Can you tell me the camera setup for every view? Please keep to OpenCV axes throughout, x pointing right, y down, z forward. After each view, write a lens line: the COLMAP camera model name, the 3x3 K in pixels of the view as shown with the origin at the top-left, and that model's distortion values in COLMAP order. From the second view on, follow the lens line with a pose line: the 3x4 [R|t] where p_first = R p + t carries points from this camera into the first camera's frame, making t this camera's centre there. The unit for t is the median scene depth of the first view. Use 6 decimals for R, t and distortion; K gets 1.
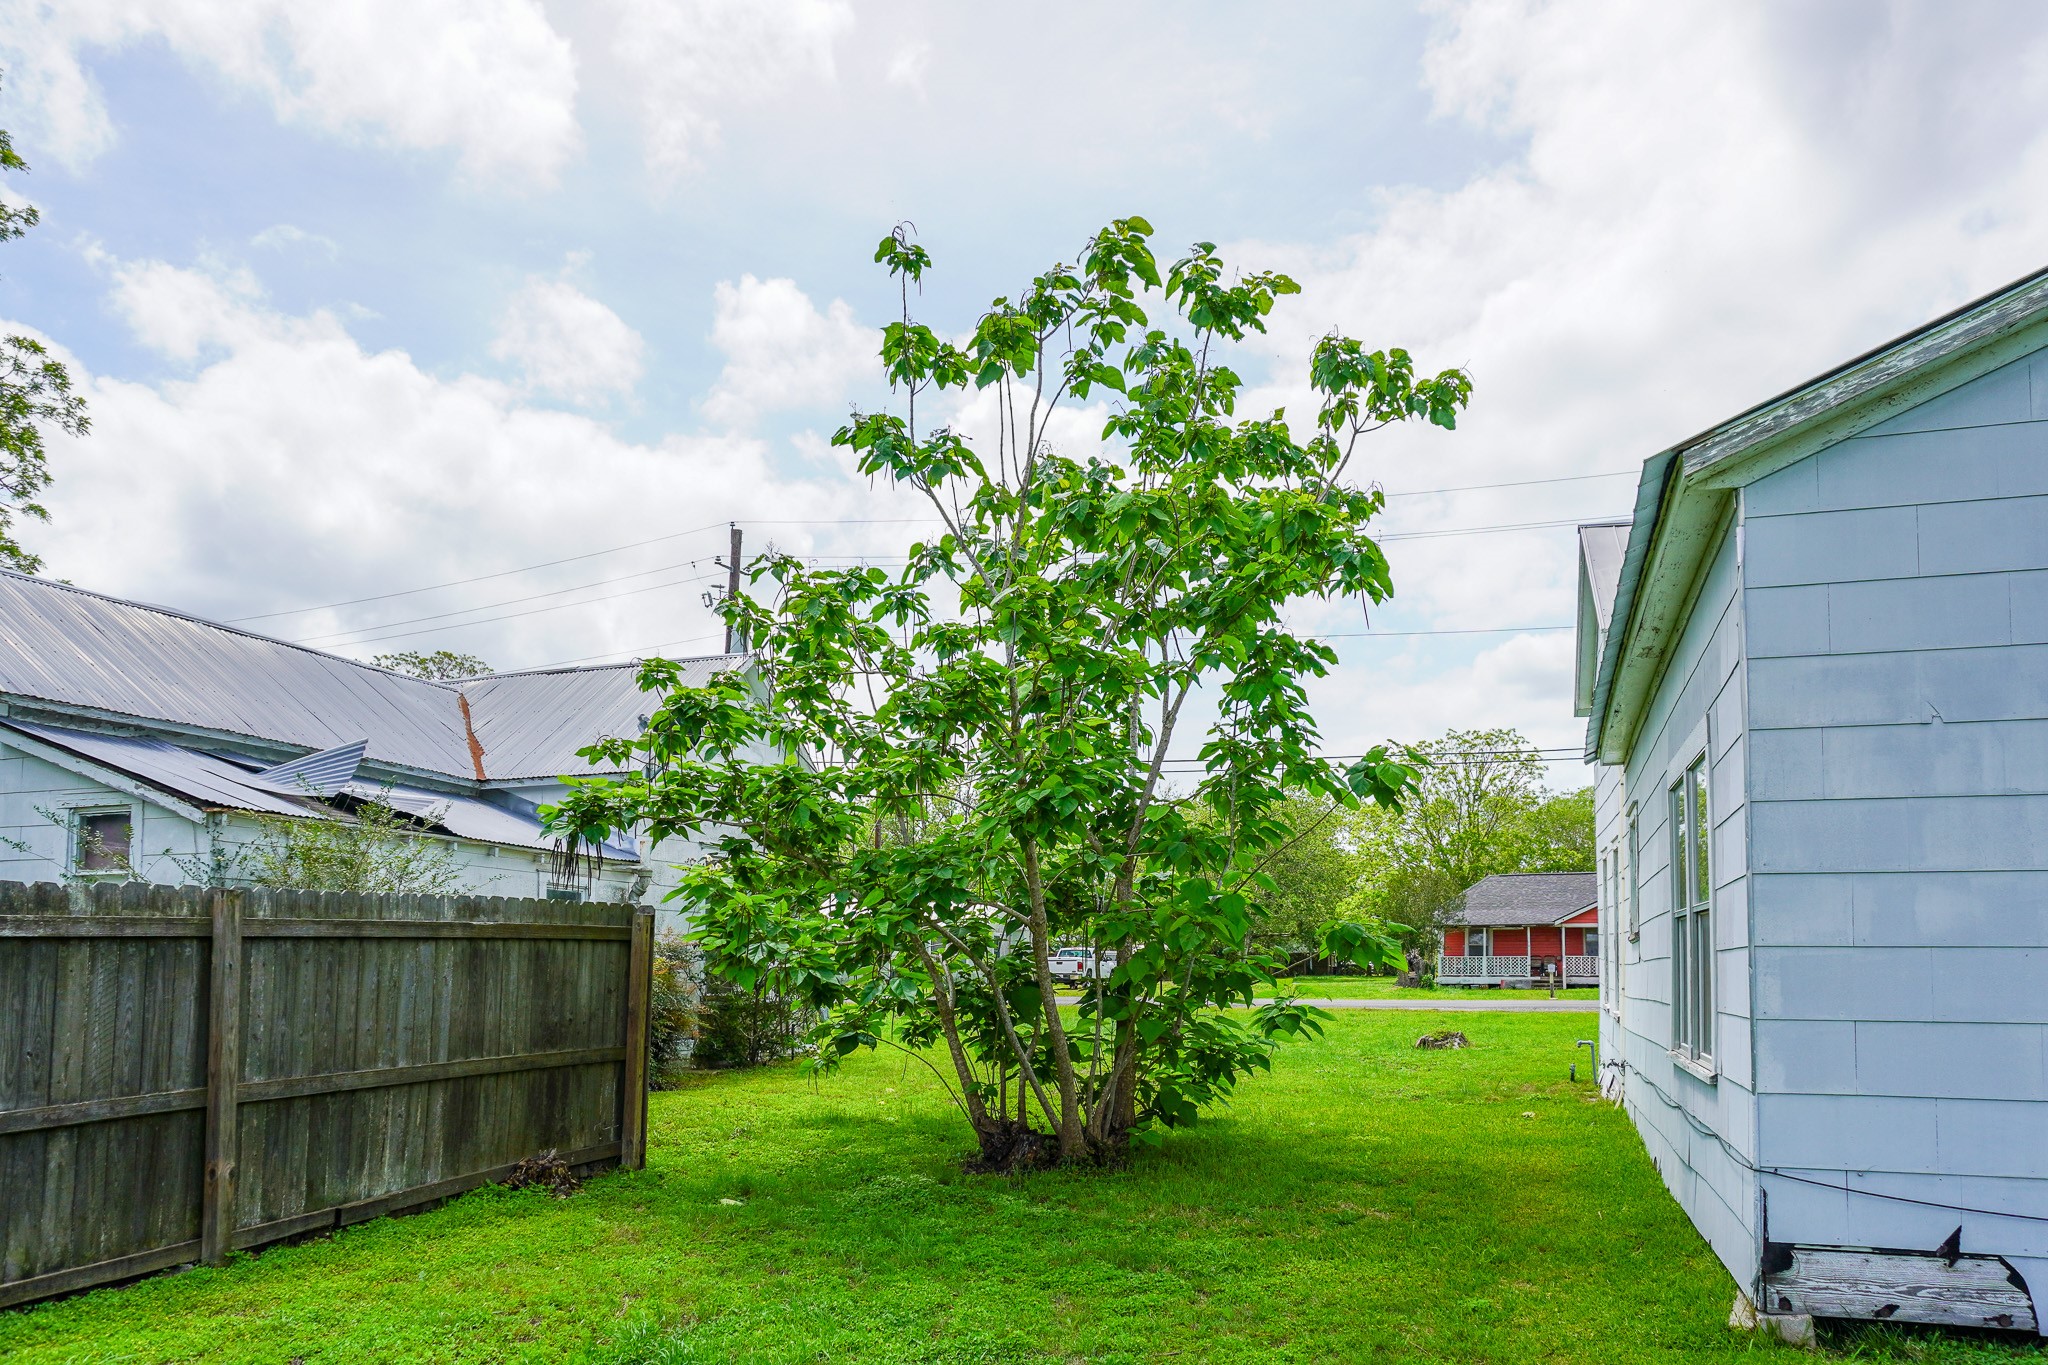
lens RADIAL K [[1415.5, 0, 1033.6], [0, 1415.5, 843.5], [0, 0, 1]] dist [-0.032609, 0.030980]
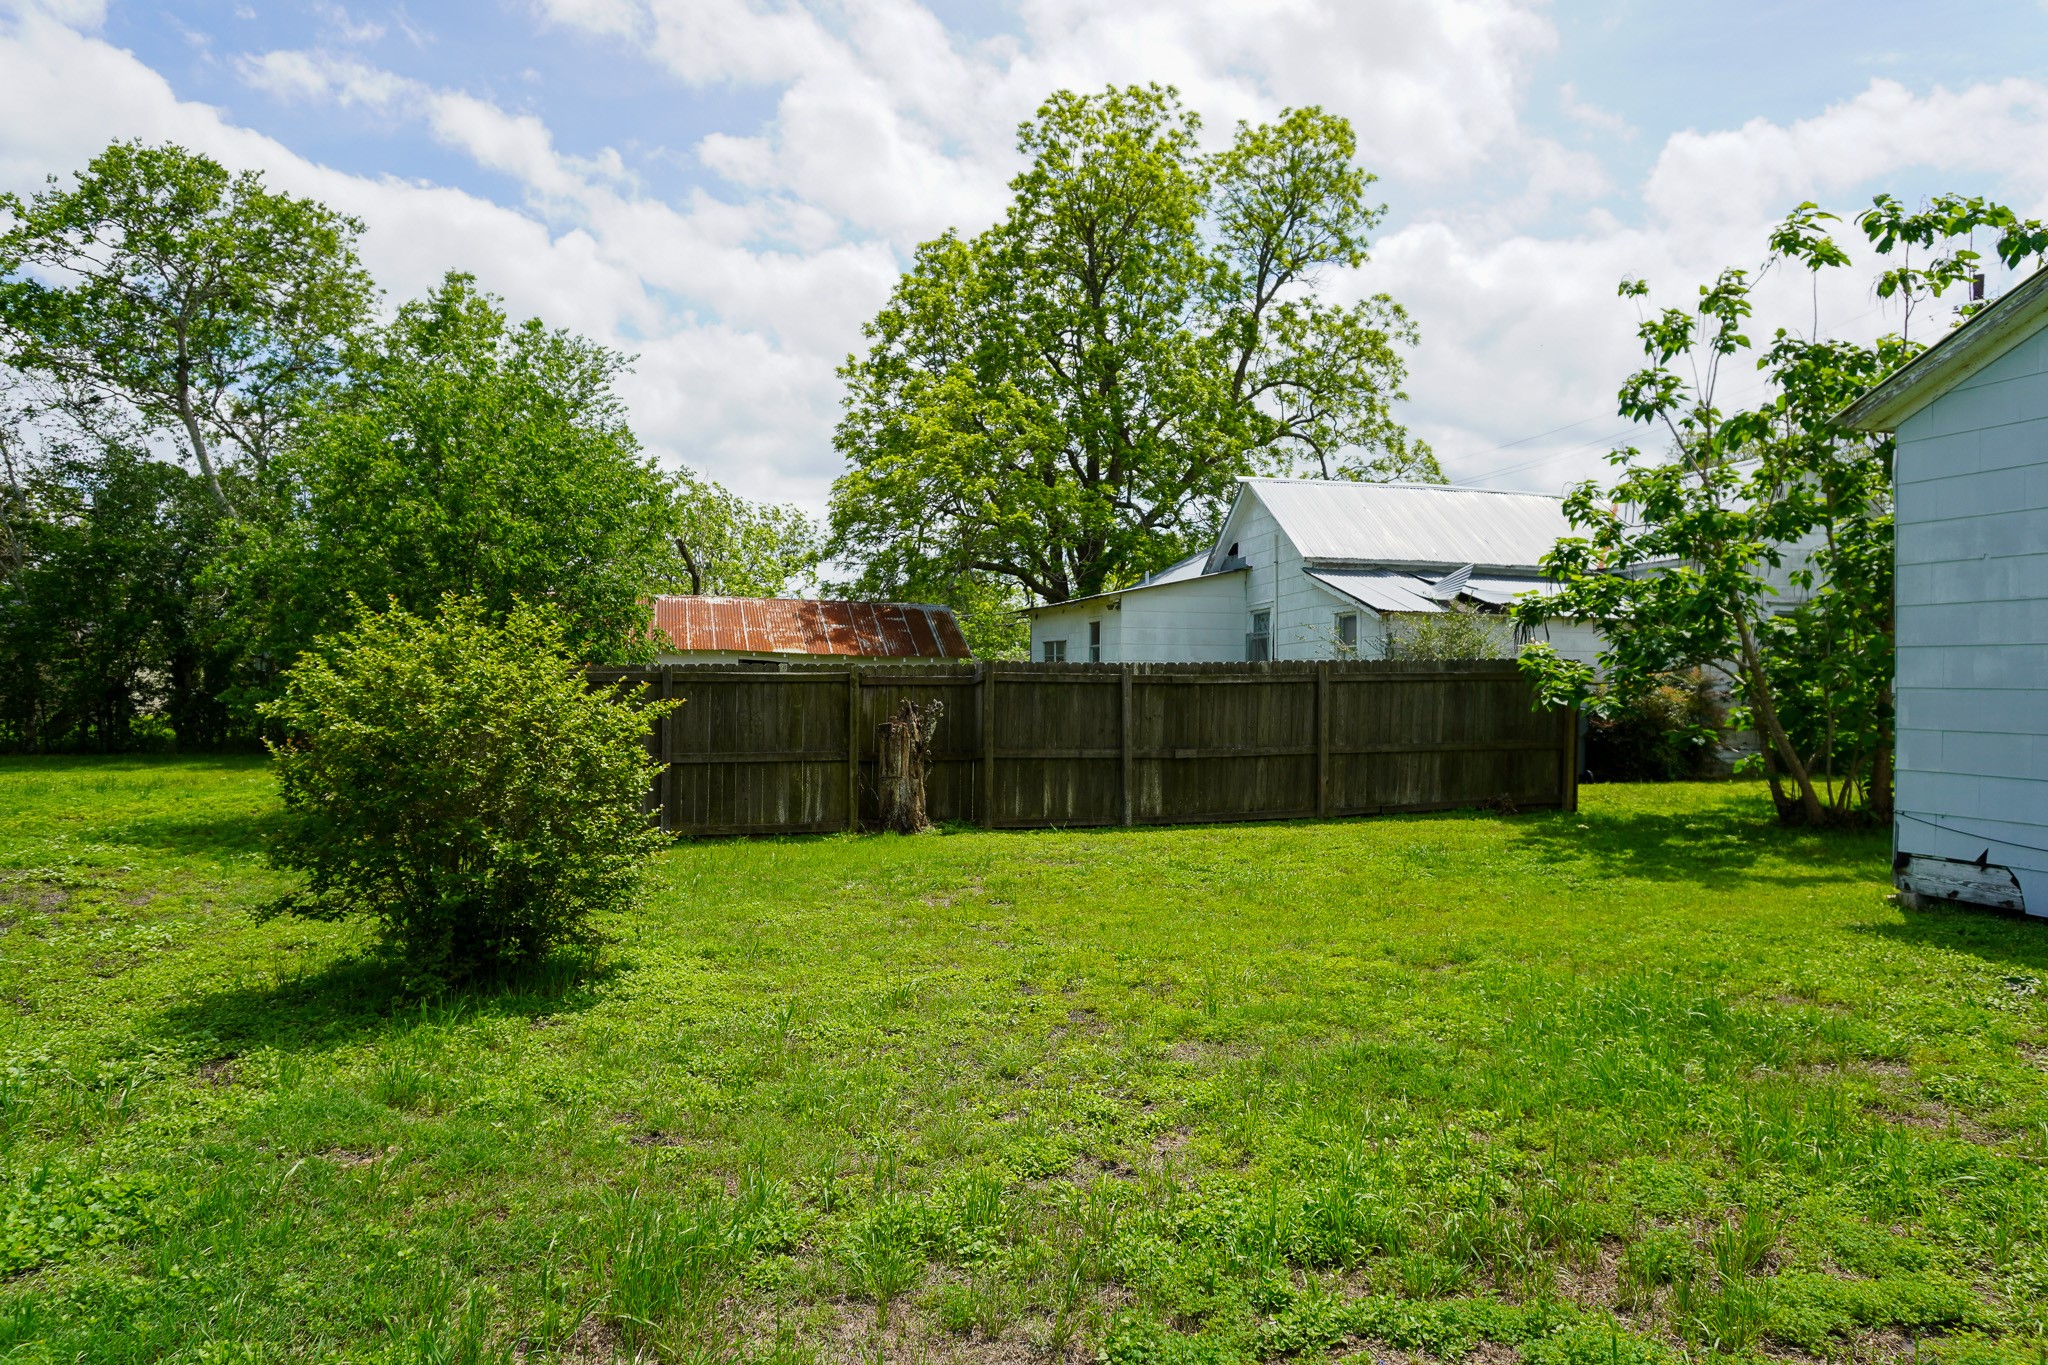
lens RADIAL K [[1415.5, 0, 1025.0], [0, 1415.5, 683.2], [0, 0, 1]] dist [-0.032609, 0.030980]
pose [[0.558226, -0.001390, -0.829688, 1.048239], [0.067095, 0.996799, 0.043473, -0.064018], [0.826971, -0.079935, 0.556533, -0.684913]]
